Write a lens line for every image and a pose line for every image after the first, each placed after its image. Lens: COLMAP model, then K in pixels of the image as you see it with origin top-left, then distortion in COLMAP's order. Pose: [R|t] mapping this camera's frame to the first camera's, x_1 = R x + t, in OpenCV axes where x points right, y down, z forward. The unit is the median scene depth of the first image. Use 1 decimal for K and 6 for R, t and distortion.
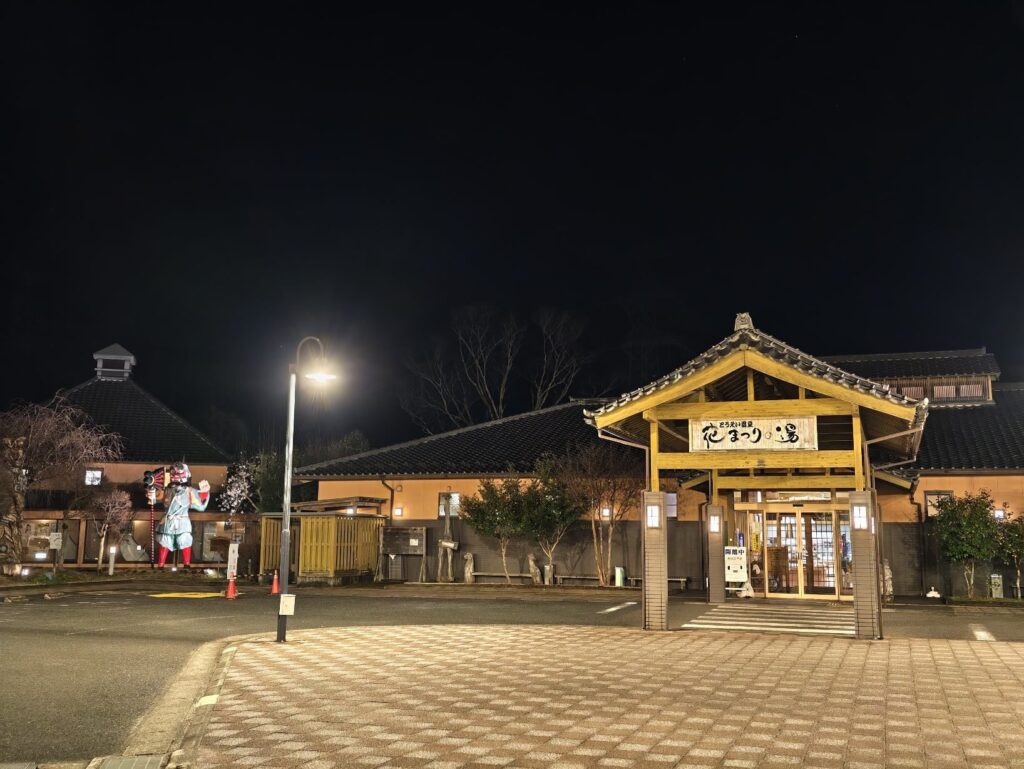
lens RADIAL K [[1017.3, 0, 512.0], [0, 1017.3, 384.5], [0, 0, 1]] dist [0.018833, 0.015944]
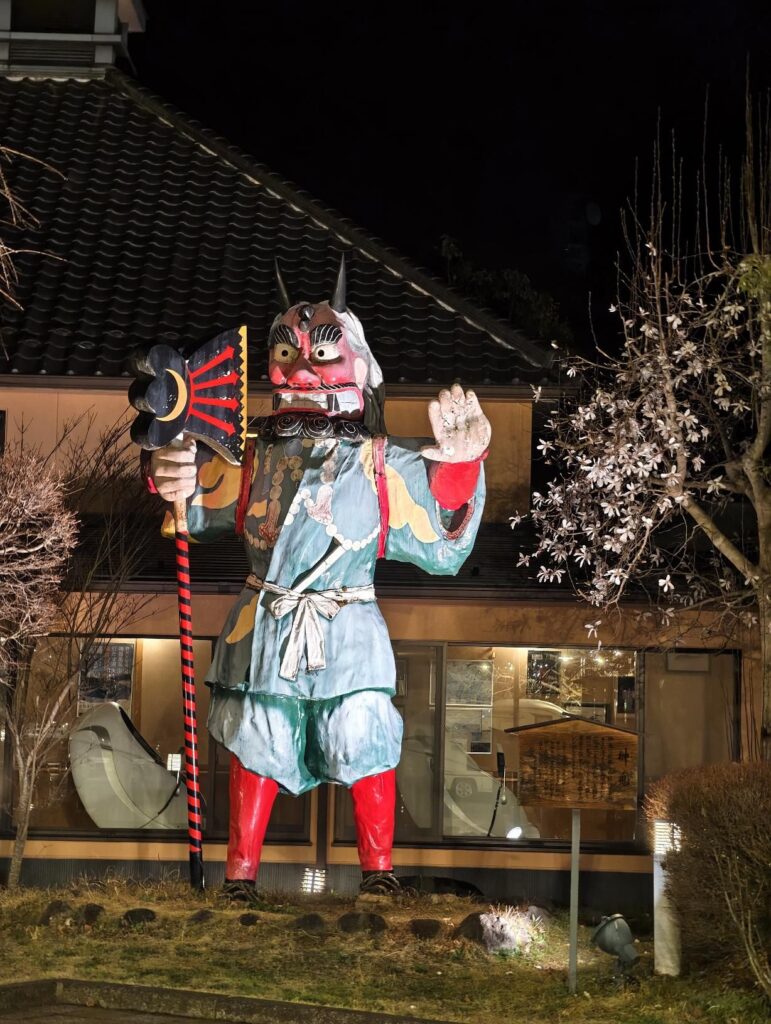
lens RADIAL K [[2554.1, 0, 385.5], [0, 2554.1, 512.0], [0, 0, 1]] dist [0.055573, 0.472098]
pose [[0.957821, -0.011821, -0.287123, -0.185166], [0.029283, 0.997967, 0.056600, 0.087389], [0.285870, -0.062620, 0.956220, 0.567522]]
